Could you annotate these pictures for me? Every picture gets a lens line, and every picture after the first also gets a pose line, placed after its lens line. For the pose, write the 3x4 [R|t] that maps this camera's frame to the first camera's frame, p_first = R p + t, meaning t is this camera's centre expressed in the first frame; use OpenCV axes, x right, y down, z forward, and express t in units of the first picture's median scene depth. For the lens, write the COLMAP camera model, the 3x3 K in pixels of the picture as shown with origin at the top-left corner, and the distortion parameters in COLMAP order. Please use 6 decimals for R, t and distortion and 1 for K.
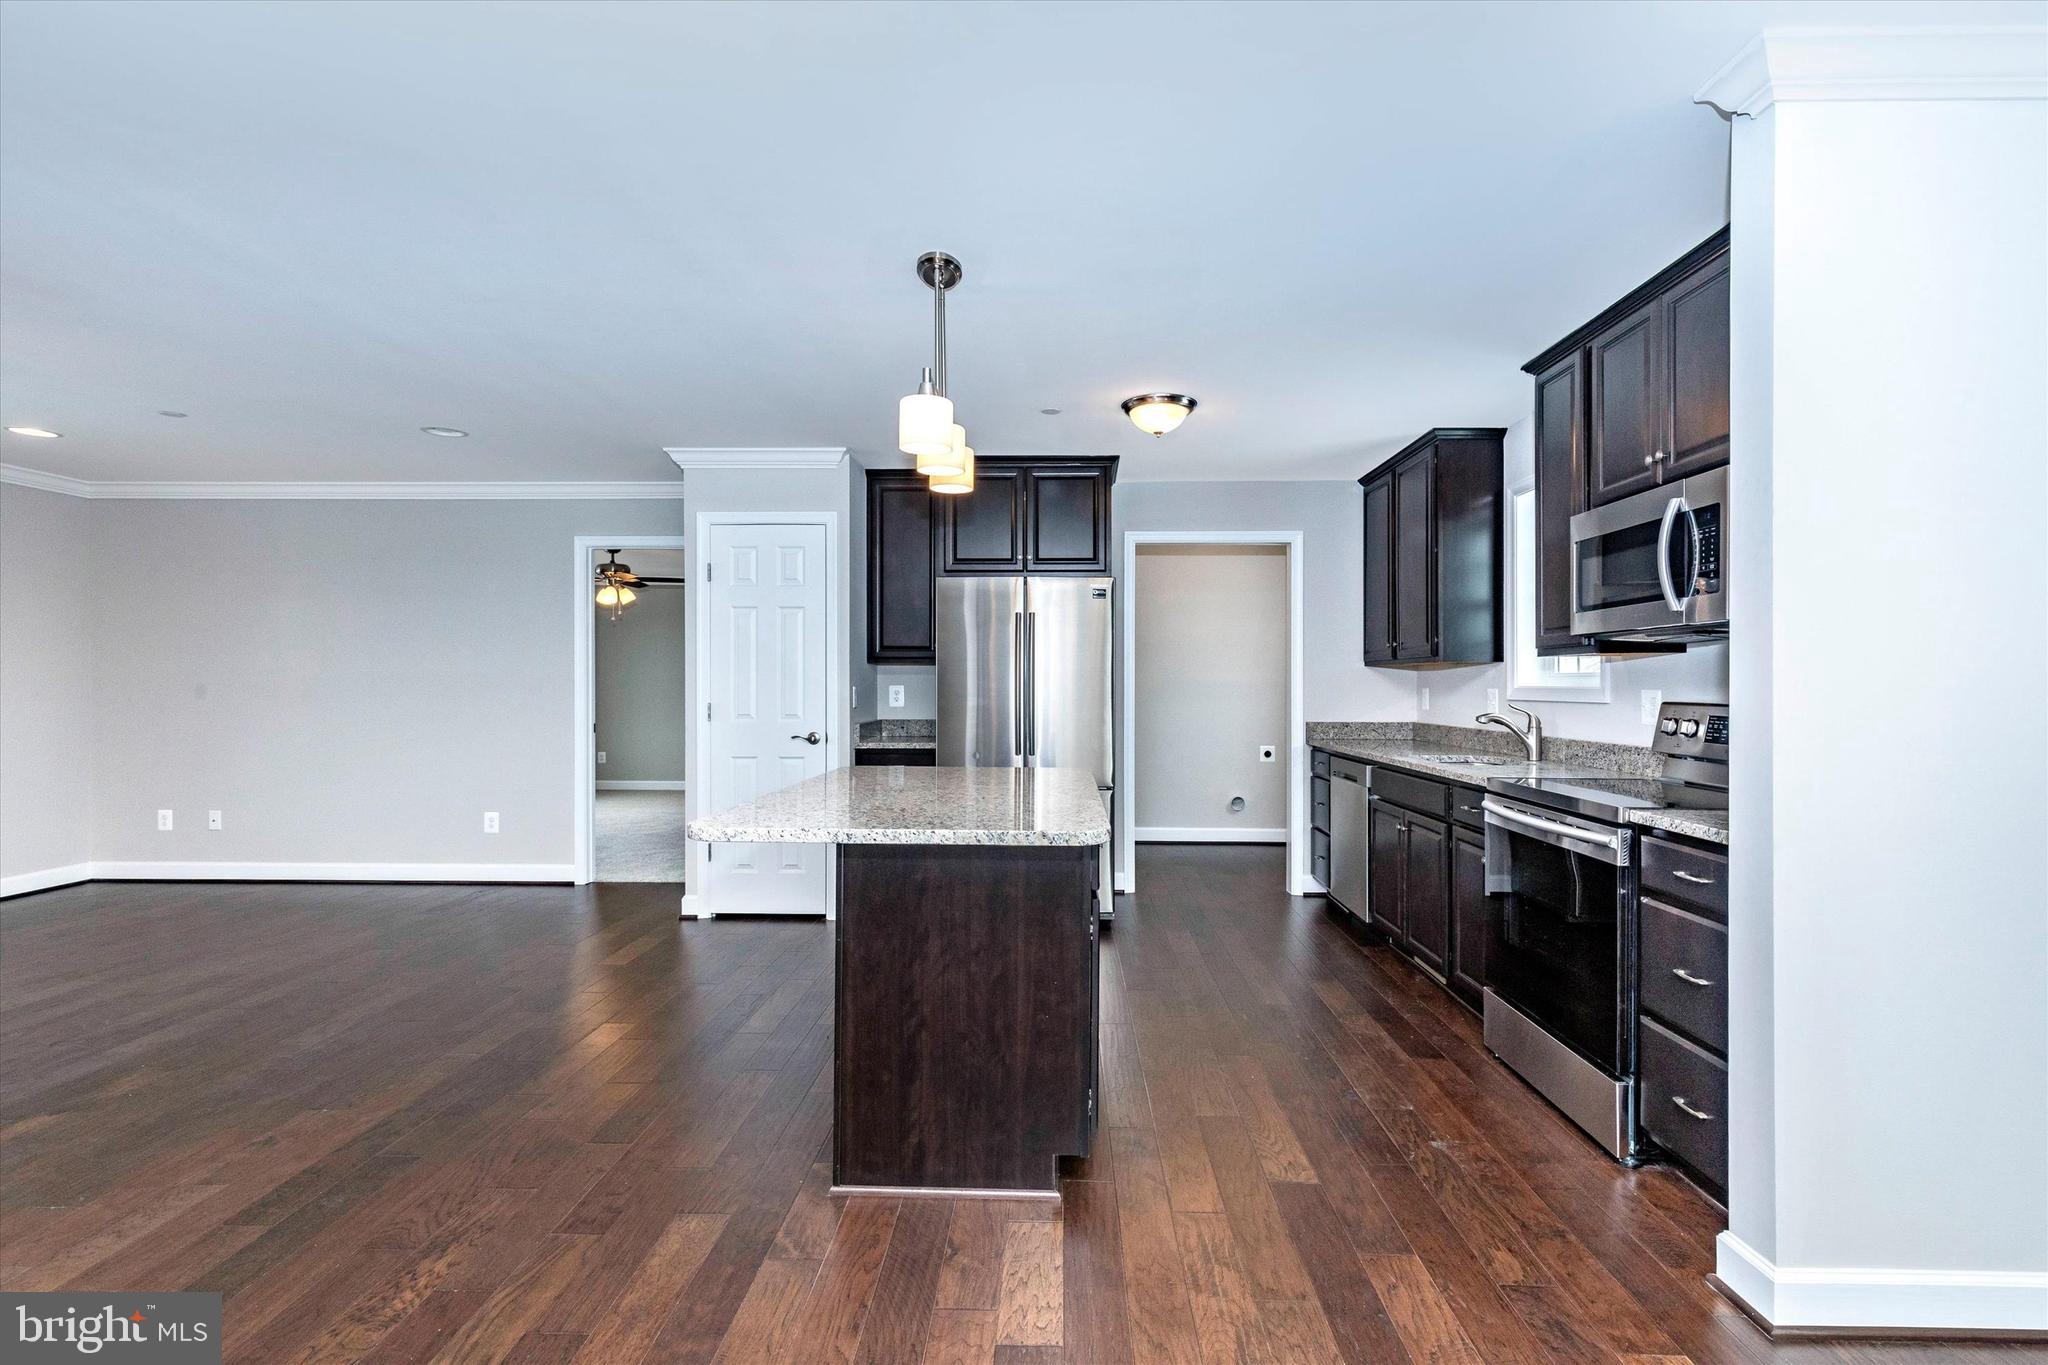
lens RADIAL K [[950.6, 0, 1043.4], [0, 950.6, 694.3], [0, 0, 1]] dist [0.014214, -0.002675]
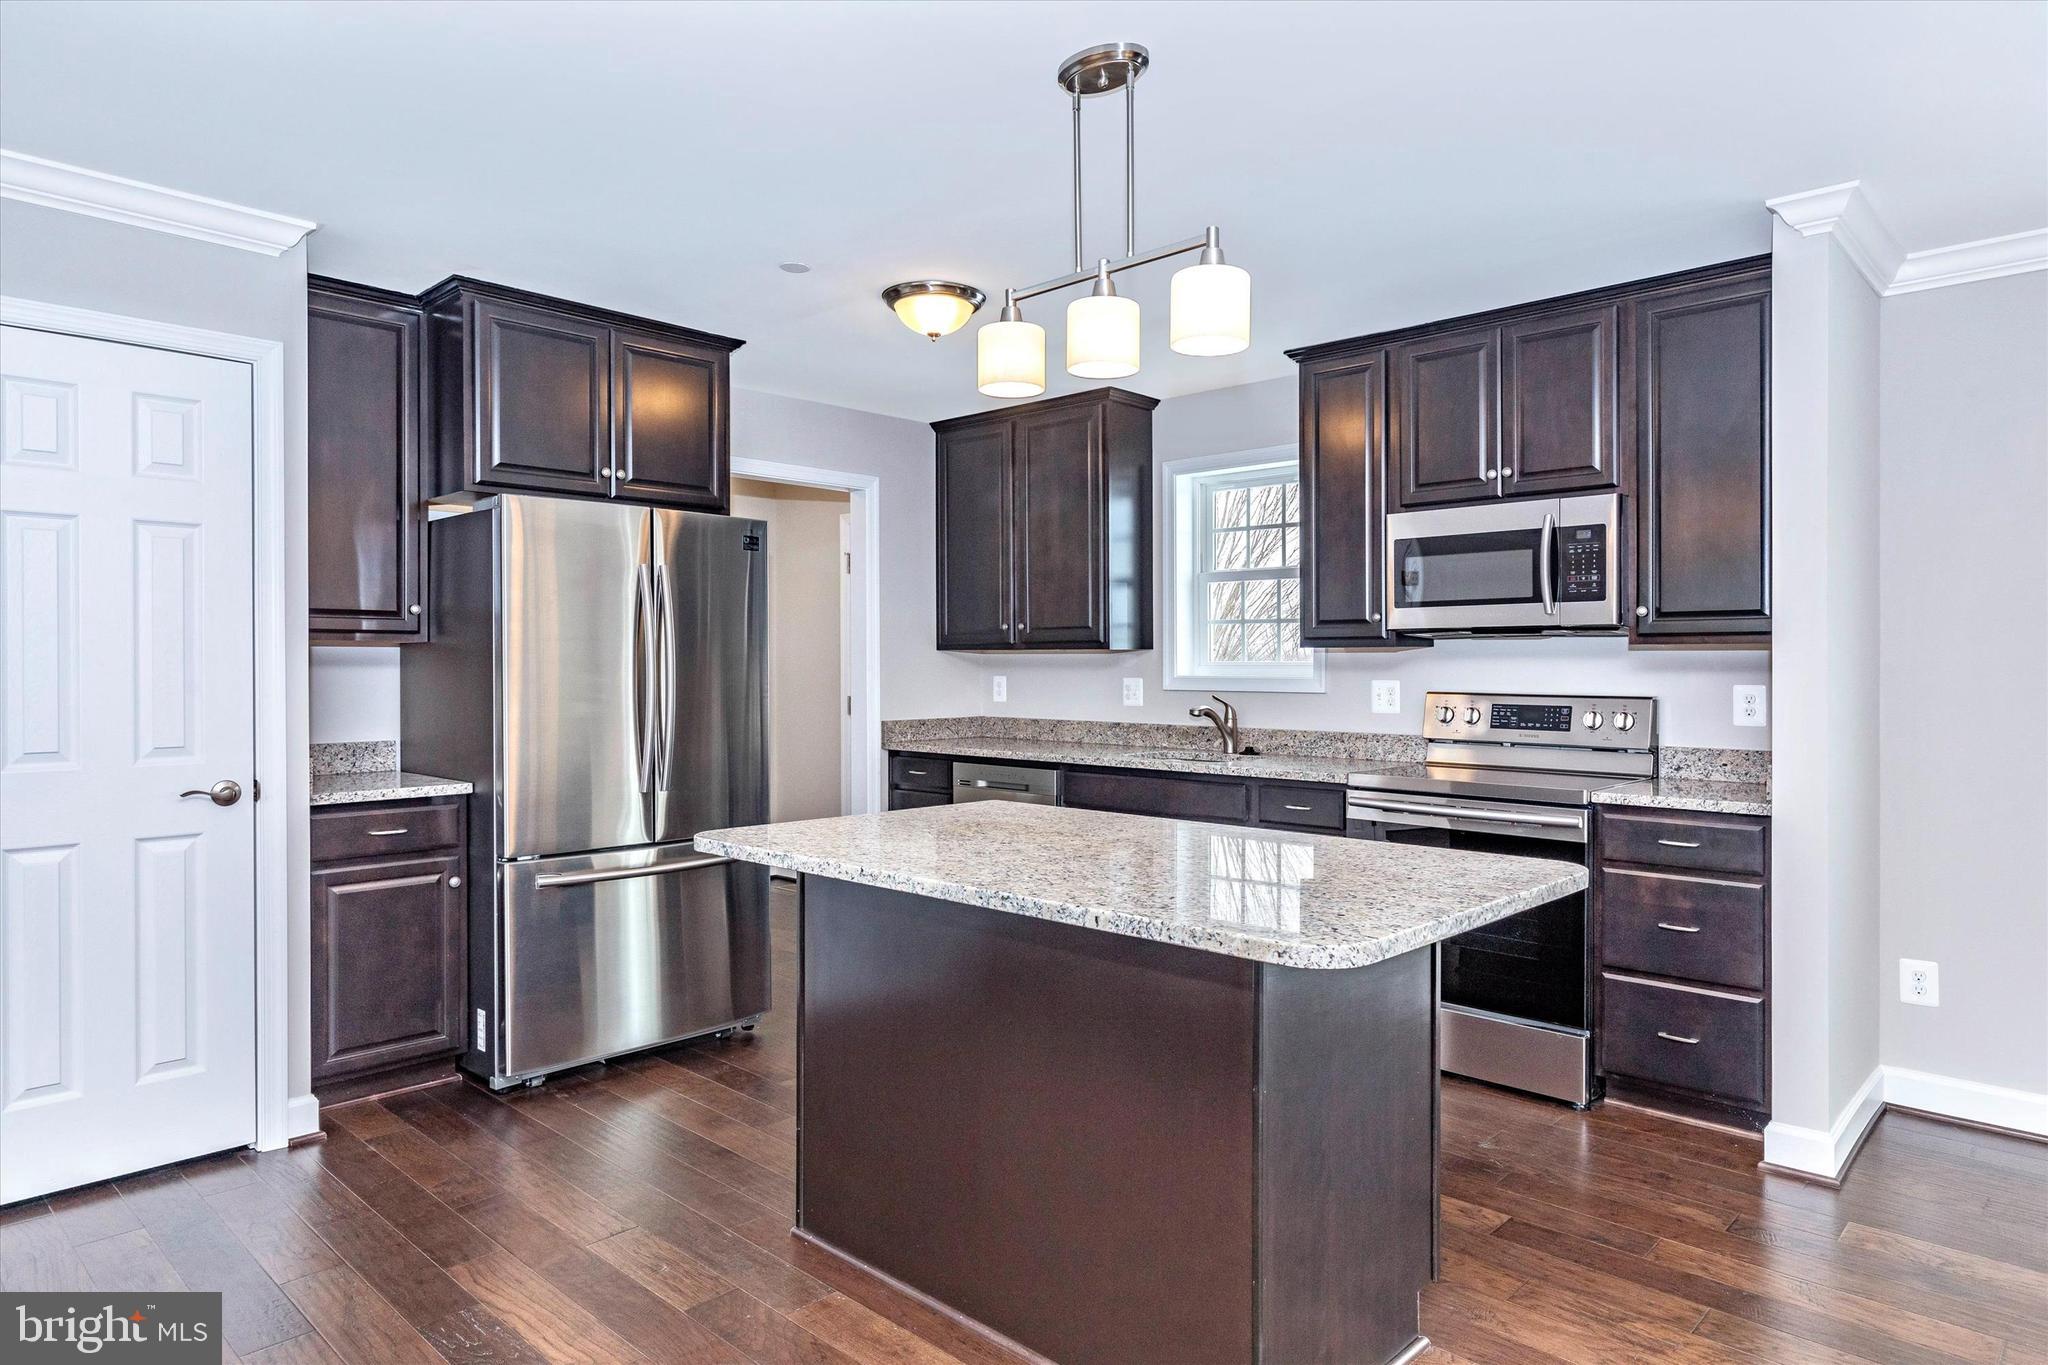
lens RADIAL K [[1216.2, 0, 1045.8], [0, 1216.2, 674.9], [0, 0, 1]] dist [0.013913, -0.006694]
pose [[0.662427, -0.009028, 0.749072, -0.617212], [0.008181, 0.999955, 0.004816, -0.019835], [-0.749082, 0.002938, 0.662471, 0.372291]]
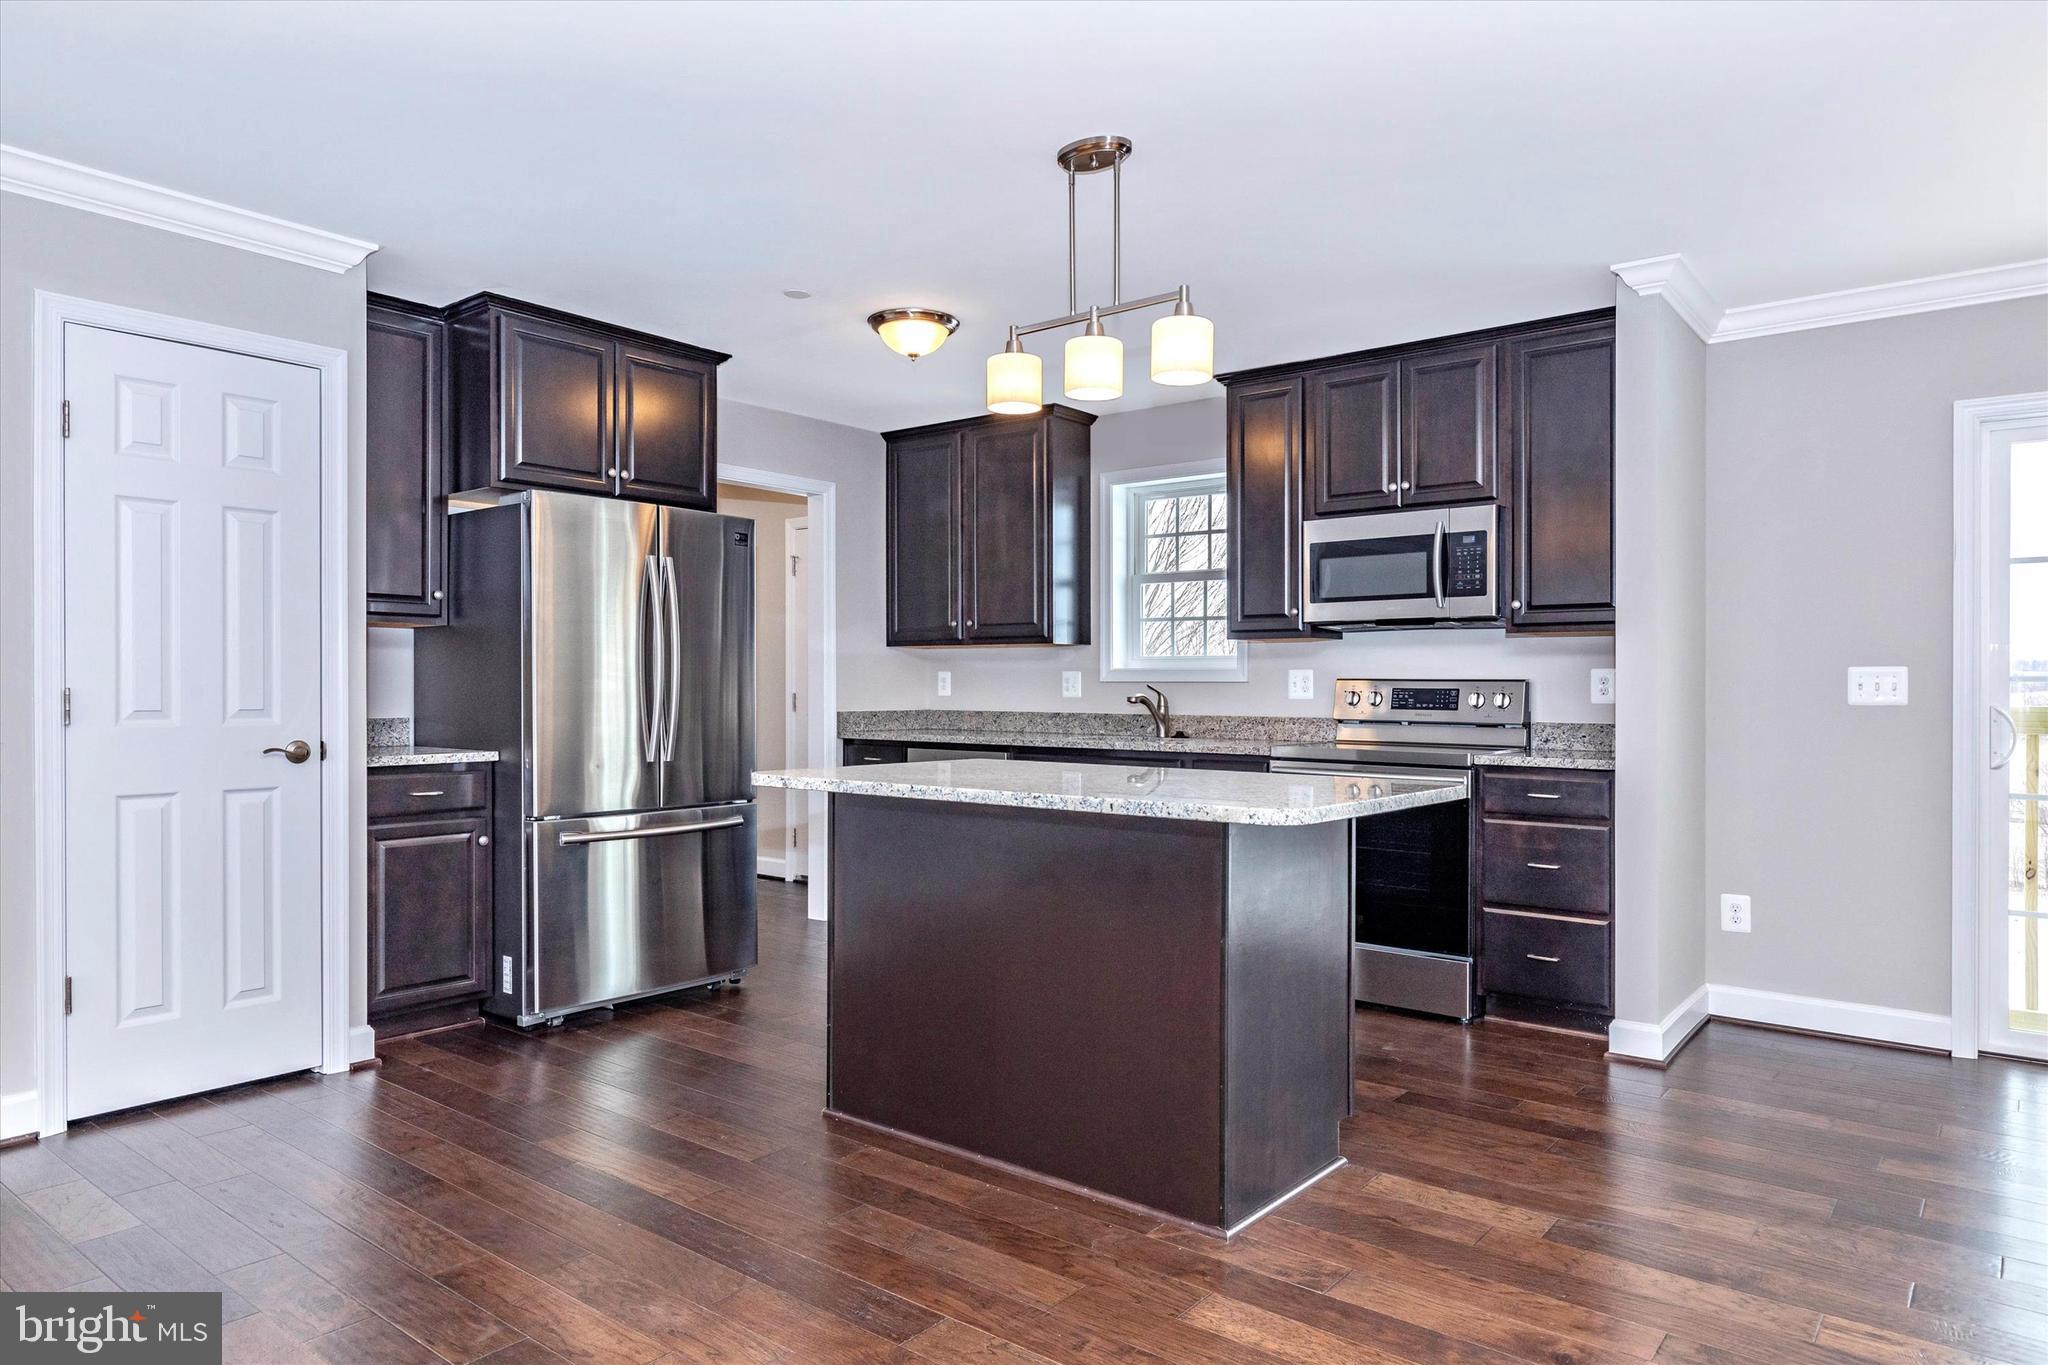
lens RADIAL K [[1260.6, 0, 1045.4], [0, 1260.6, 700.8], [0, 0, 1]] dist [0.012962, -0.000088]
pose [[0.595474, -0.010029, 0.803312, -0.813402], [0.006260, 0.999950, 0.007844, 0.019639], [-0.803350, 0.000358, 0.595507, 0.301597]]
